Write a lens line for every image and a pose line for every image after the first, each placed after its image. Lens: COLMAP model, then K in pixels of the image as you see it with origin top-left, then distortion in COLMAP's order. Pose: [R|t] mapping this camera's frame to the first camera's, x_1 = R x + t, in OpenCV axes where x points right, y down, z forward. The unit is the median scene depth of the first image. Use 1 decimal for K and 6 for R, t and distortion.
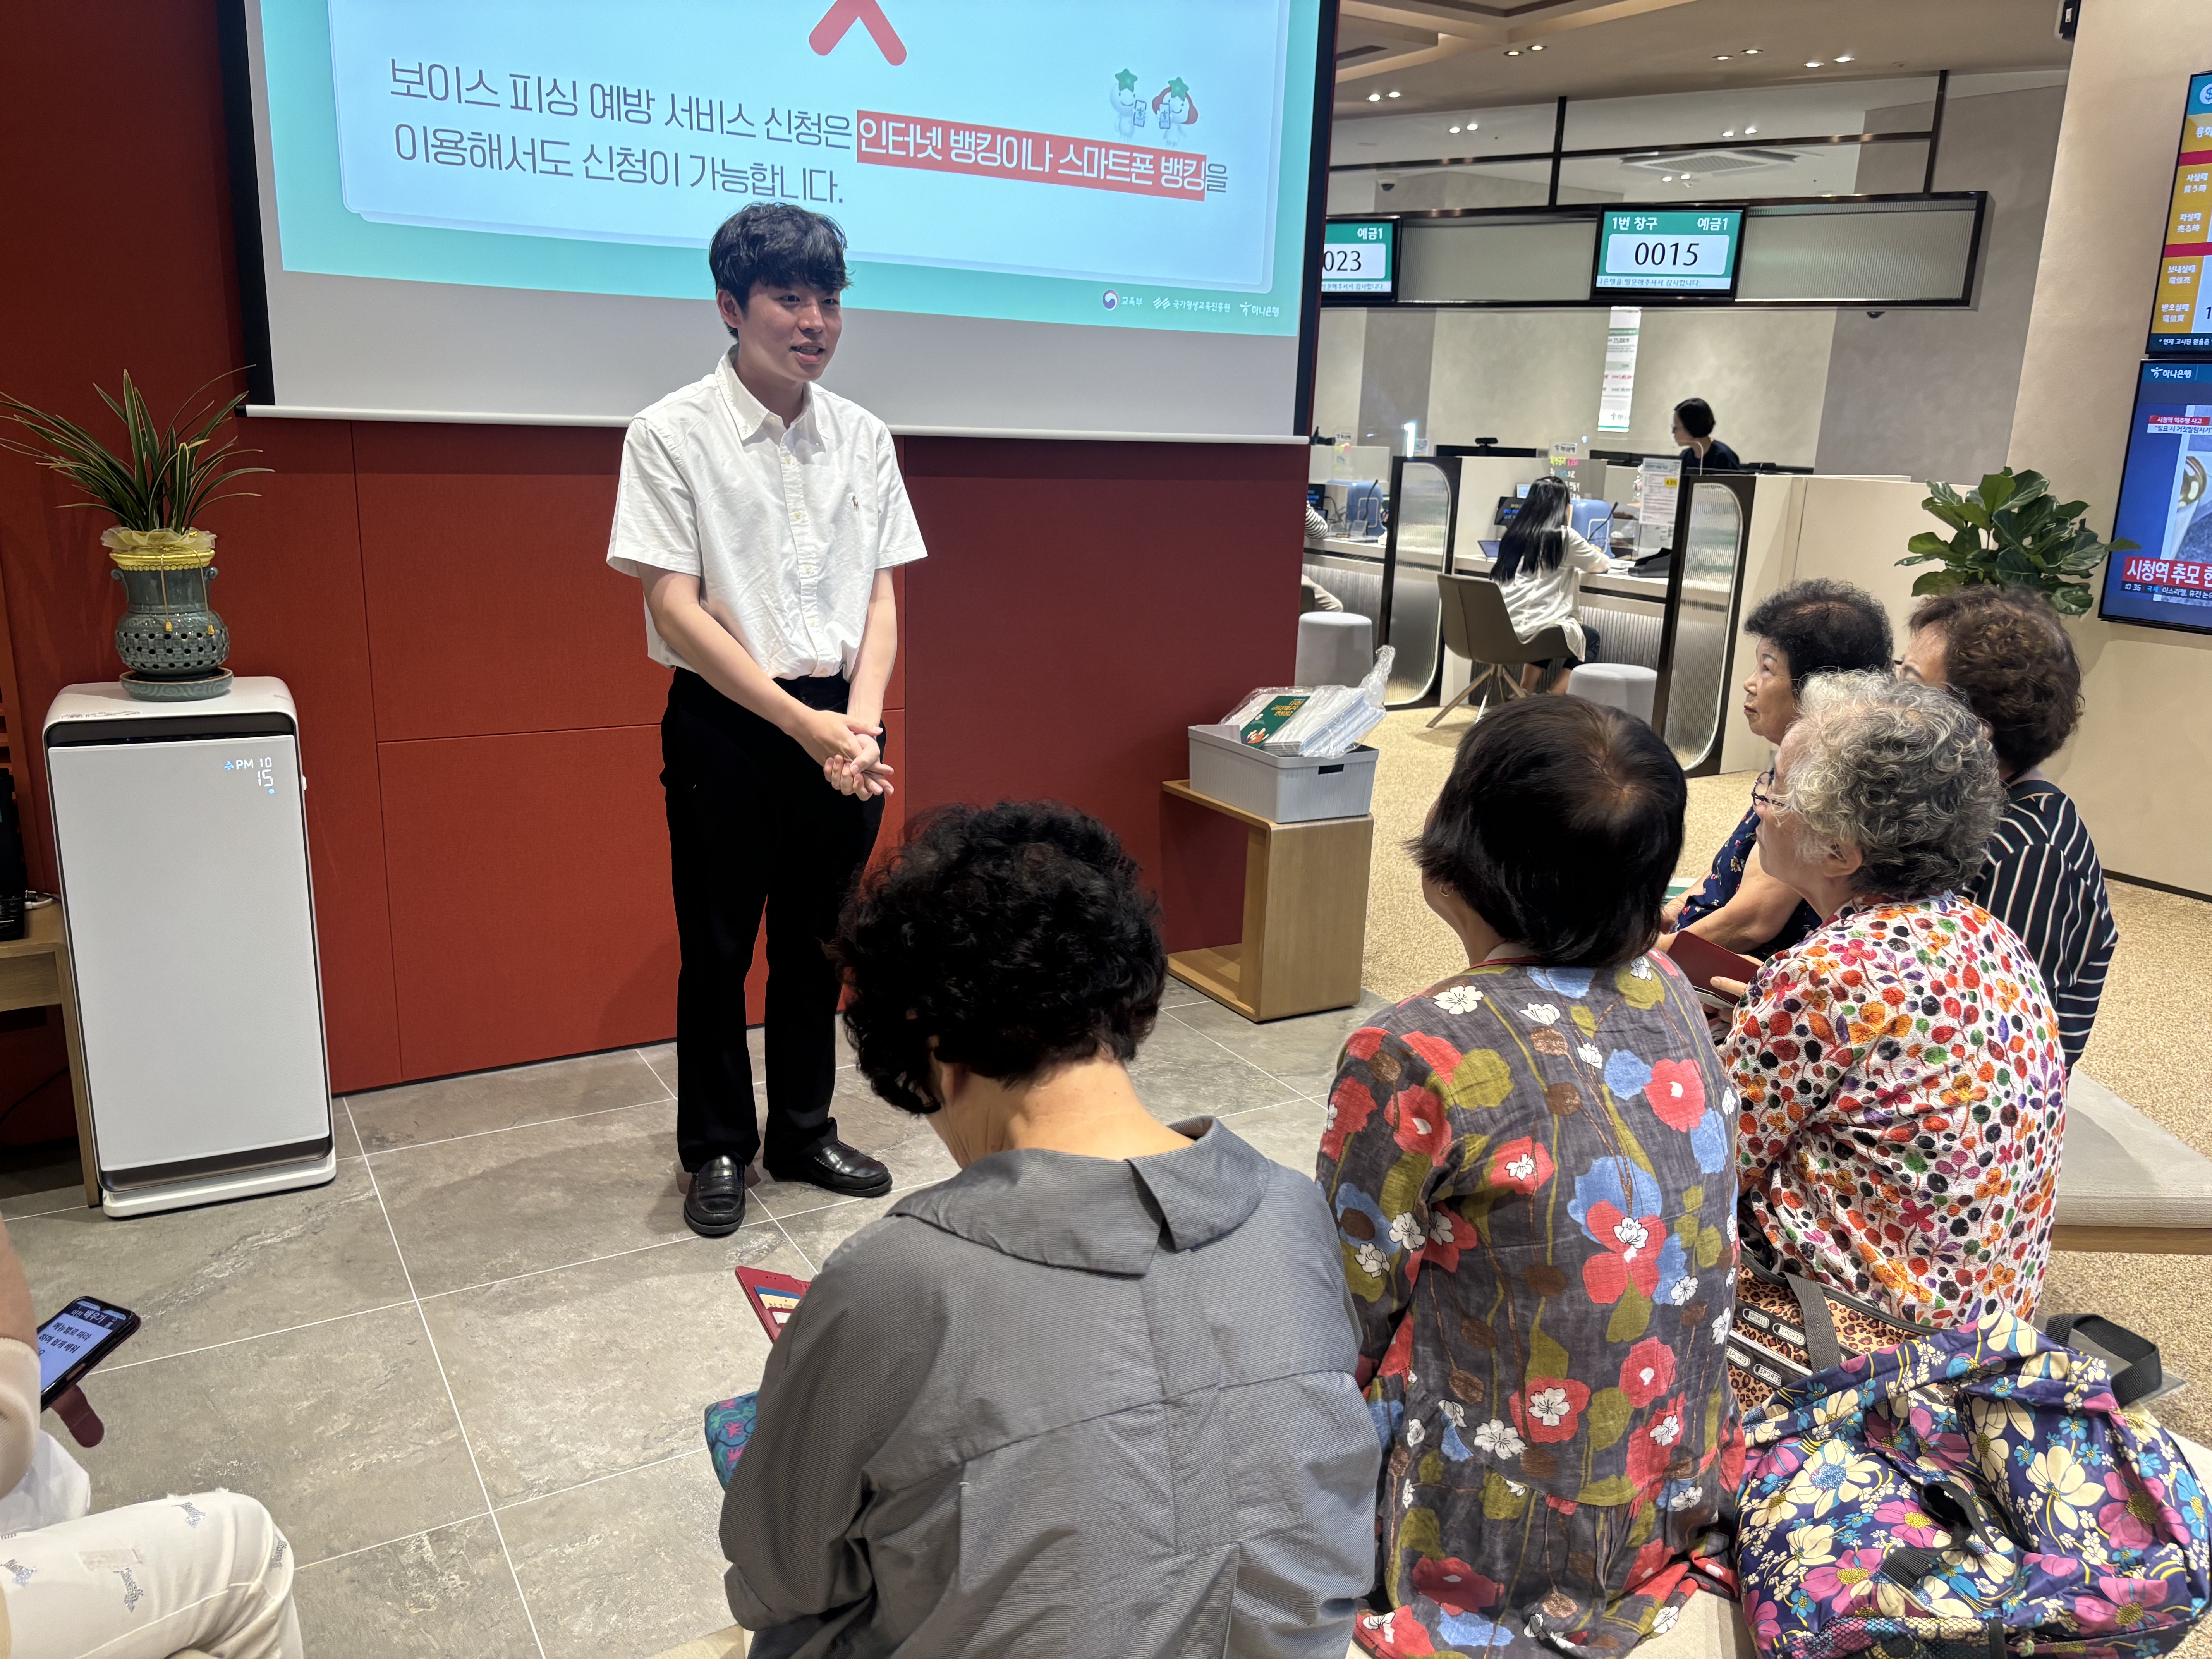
lens RADIAL K [[1691.3, 0, 1108.9], [0, 1691.3, 860.9], [0, 0, 1]] dist [0.013781, 0.005399]
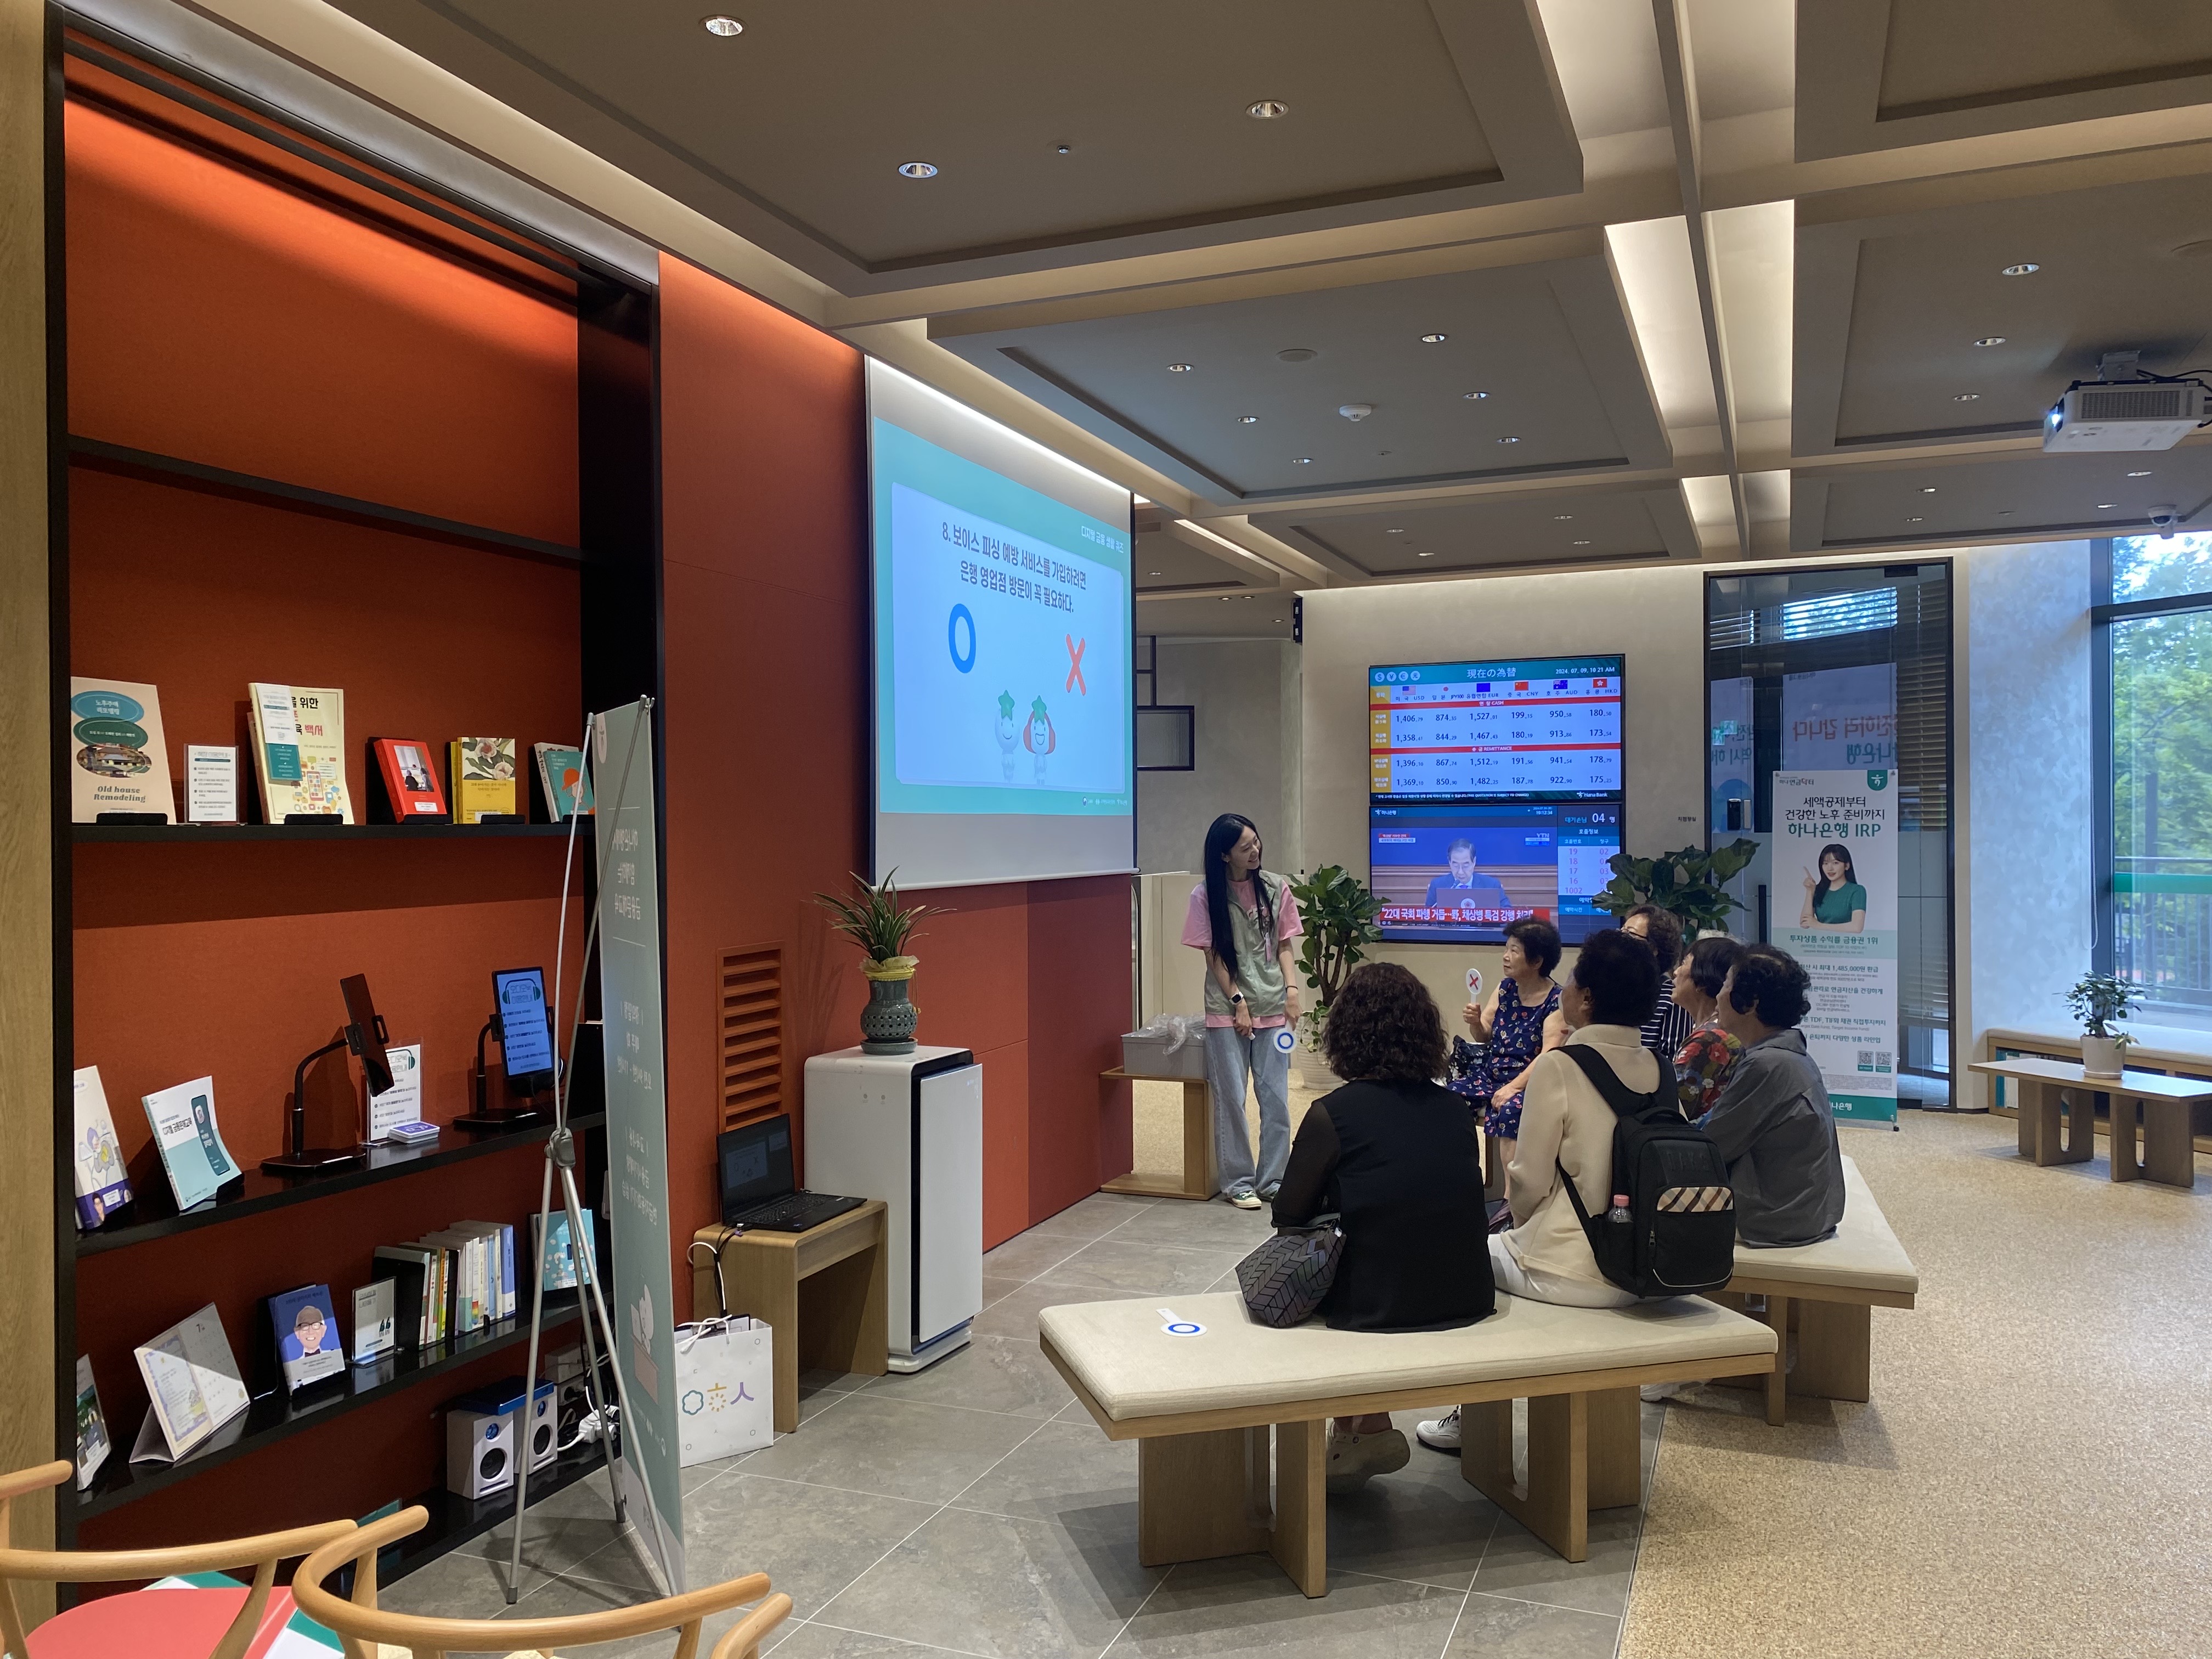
lens RADIAL K [[1694.4, 0, 1106.0], [0, 1694.4, 829.5], [0, 0, 1]] dist [0.061381, 0.000128]
pose [[0.791677, -0.041015, 0.609562, -1.507185], [0.191595, 0.964079, -0.183967, 0.044557], [-0.580120, 0.262431, 0.771097, -0.542023]]
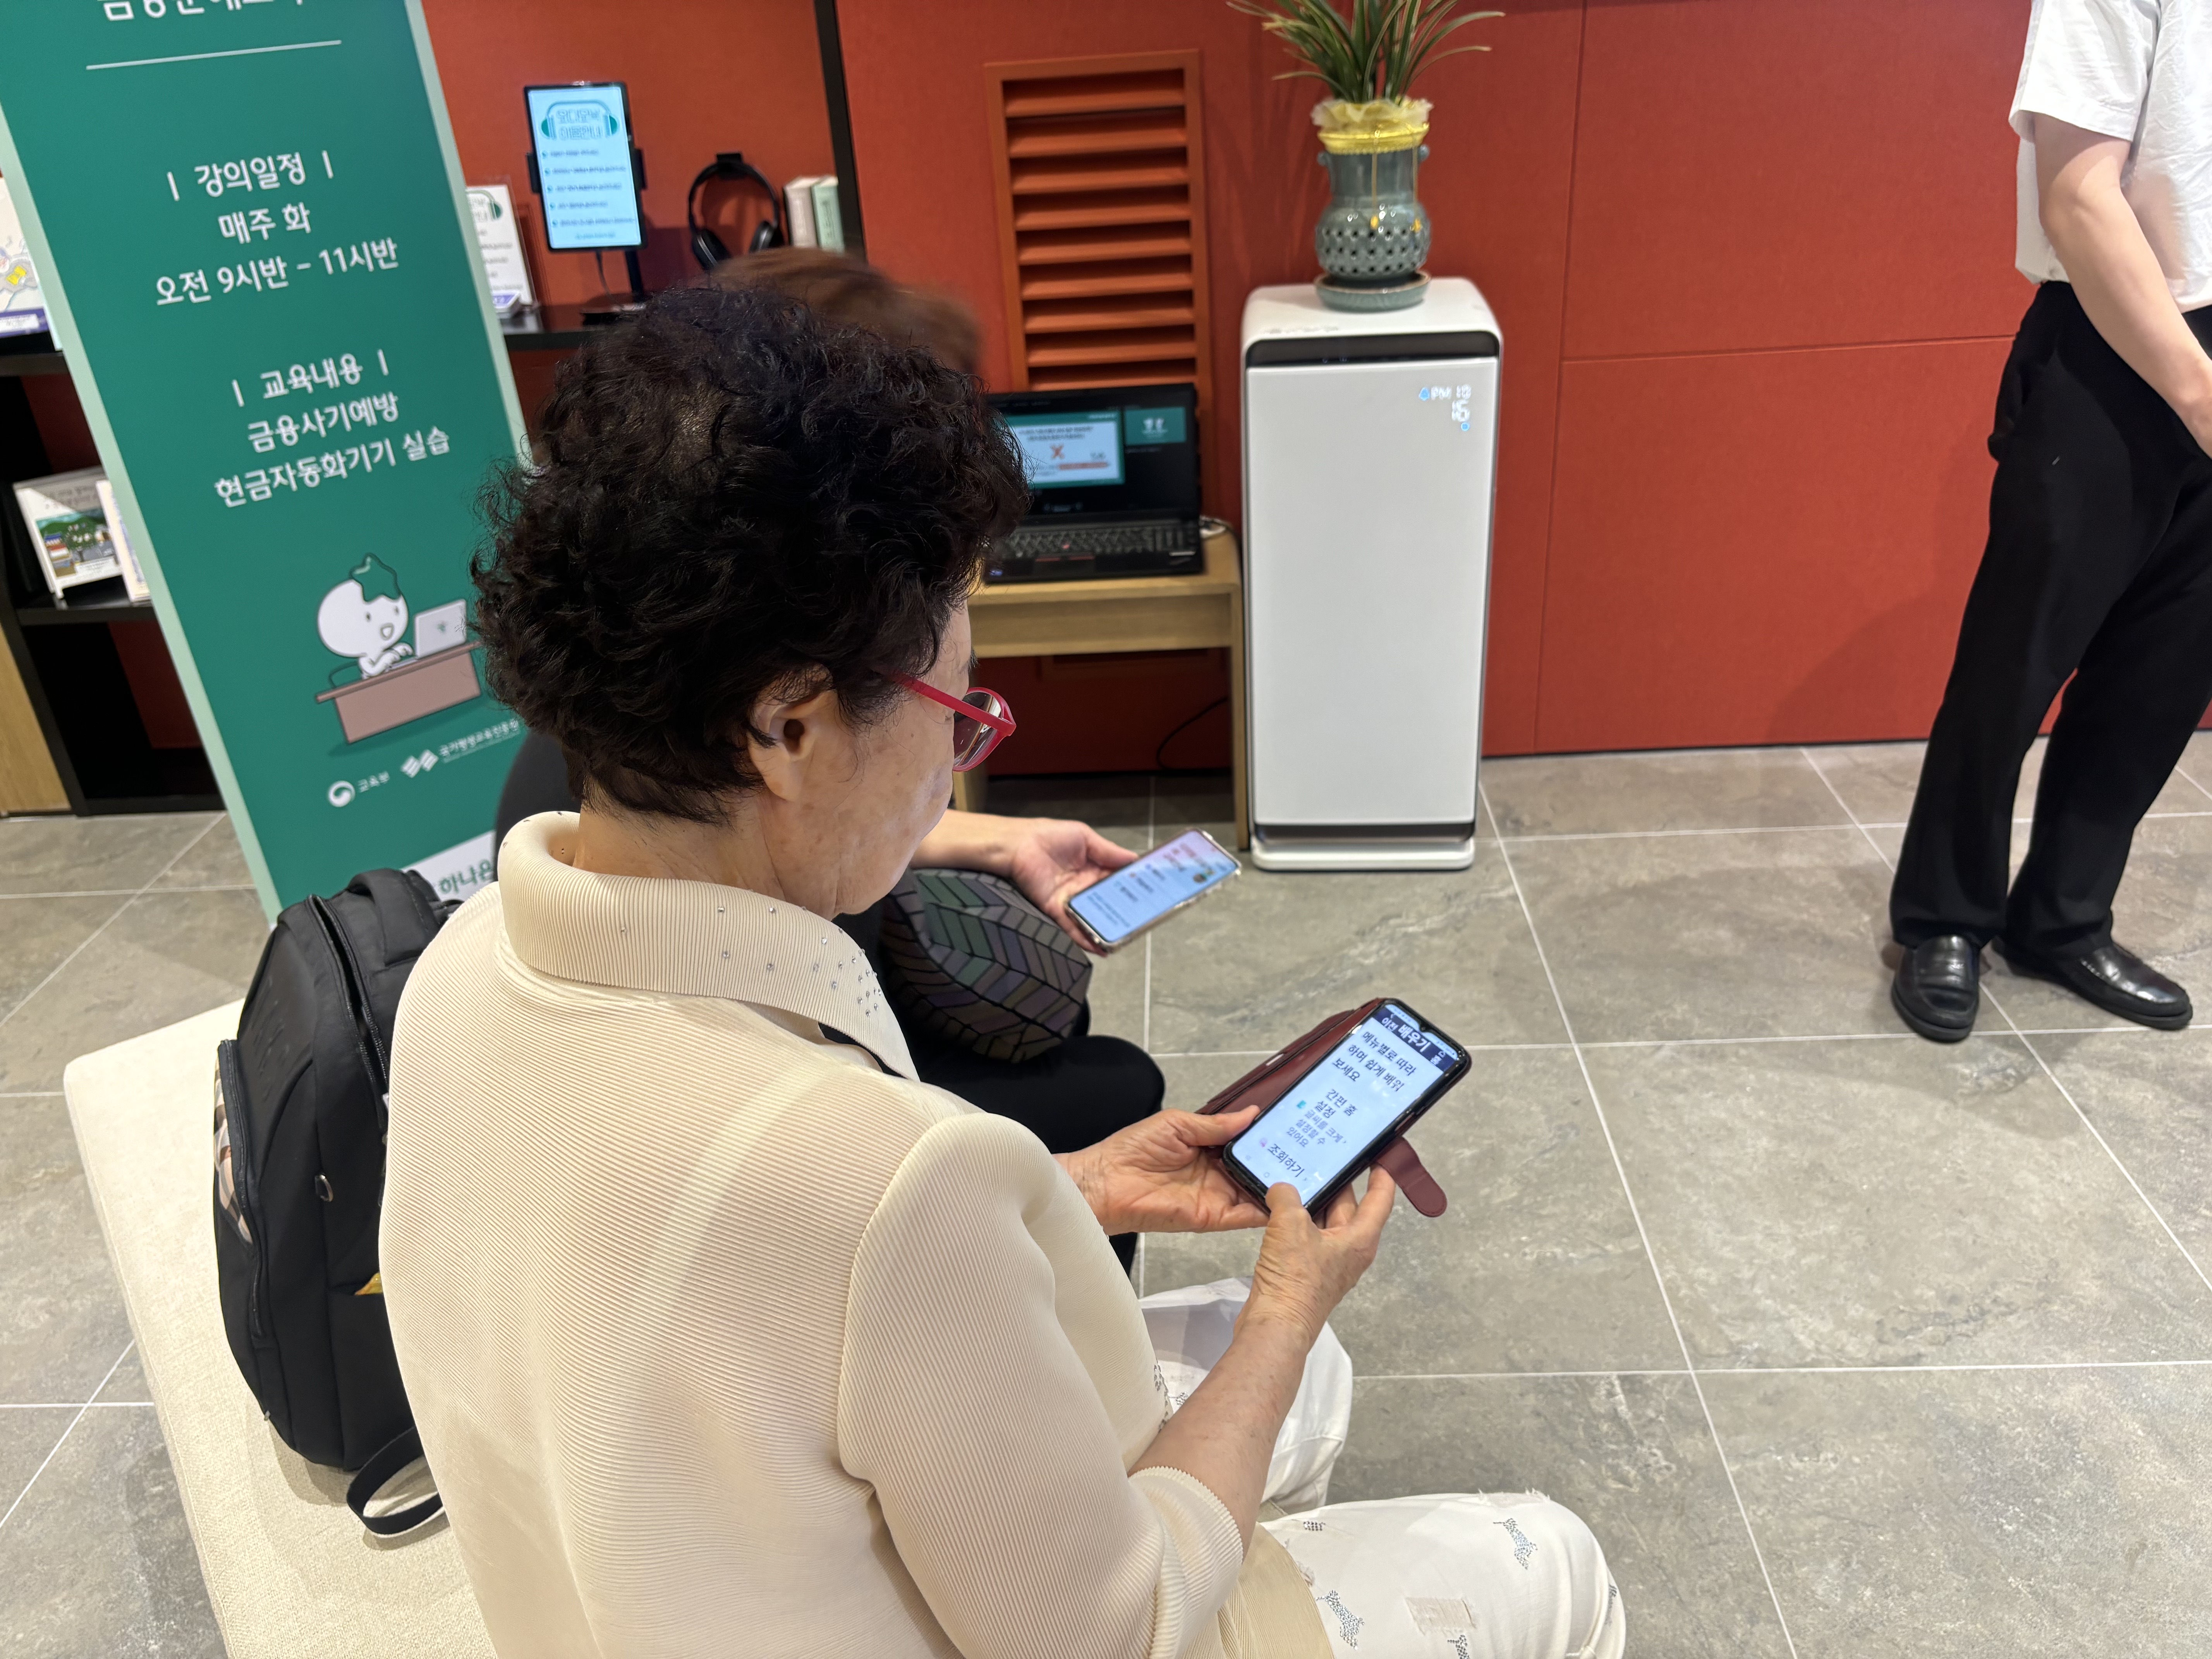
lens RADIAL K [[1691.3, 0, 1108.9], [0, 1691.3, 860.9], [0, 0, 1]] dist [0.013781, 0.005399]
pose [[0.841825, 0.185590, -0.506840, -0.172677], [-0.055218, 0.963712, 0.261171, -0.043380], [0.536919, -0.191874, 0.821525, 0.161590]]
